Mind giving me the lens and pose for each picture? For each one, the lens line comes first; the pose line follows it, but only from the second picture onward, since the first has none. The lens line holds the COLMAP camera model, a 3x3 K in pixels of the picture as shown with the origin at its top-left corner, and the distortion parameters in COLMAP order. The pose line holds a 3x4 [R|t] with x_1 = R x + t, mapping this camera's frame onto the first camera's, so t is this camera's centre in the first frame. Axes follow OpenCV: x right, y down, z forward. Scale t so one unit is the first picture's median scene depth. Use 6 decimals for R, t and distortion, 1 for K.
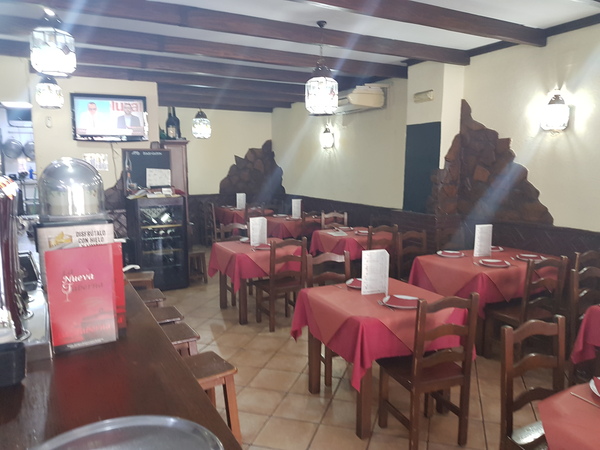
lens RADIAL K [[459.3, 0, 300.0], [0, 459.3, 225.0], [0, 0, 1]] dist [0.055146, -0.079242]
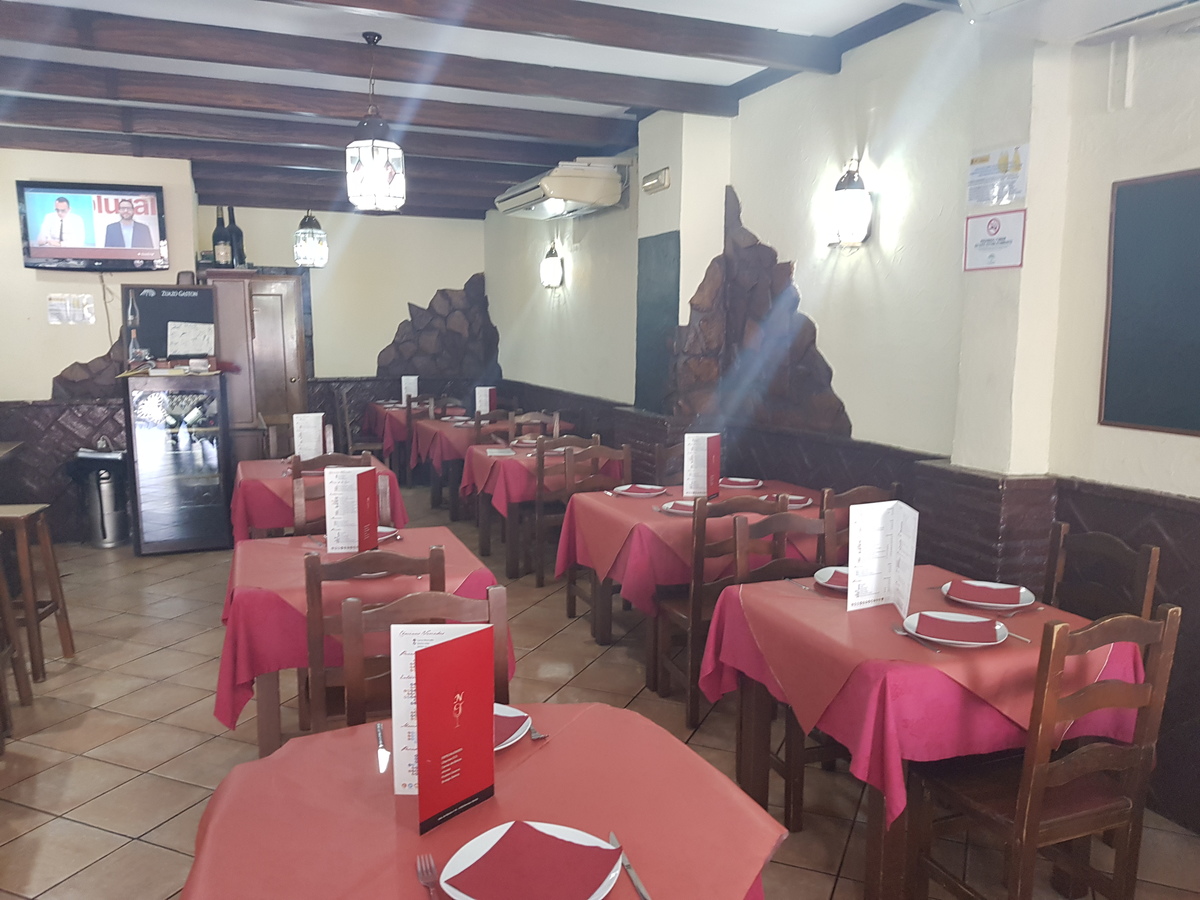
lens RADIAL K [[918.6, 0, 600.0], [0, 918.6, 450.0], [0, 0, 1]] dist [0.055146, -0.079242]
pose [[0.993022, 0.022917, -0.115680, 0.305370], [-0.023273, 0.999728, -0.001726, 0.016148], [0.115609, 0.004406, 0.993285, -0.000121]]
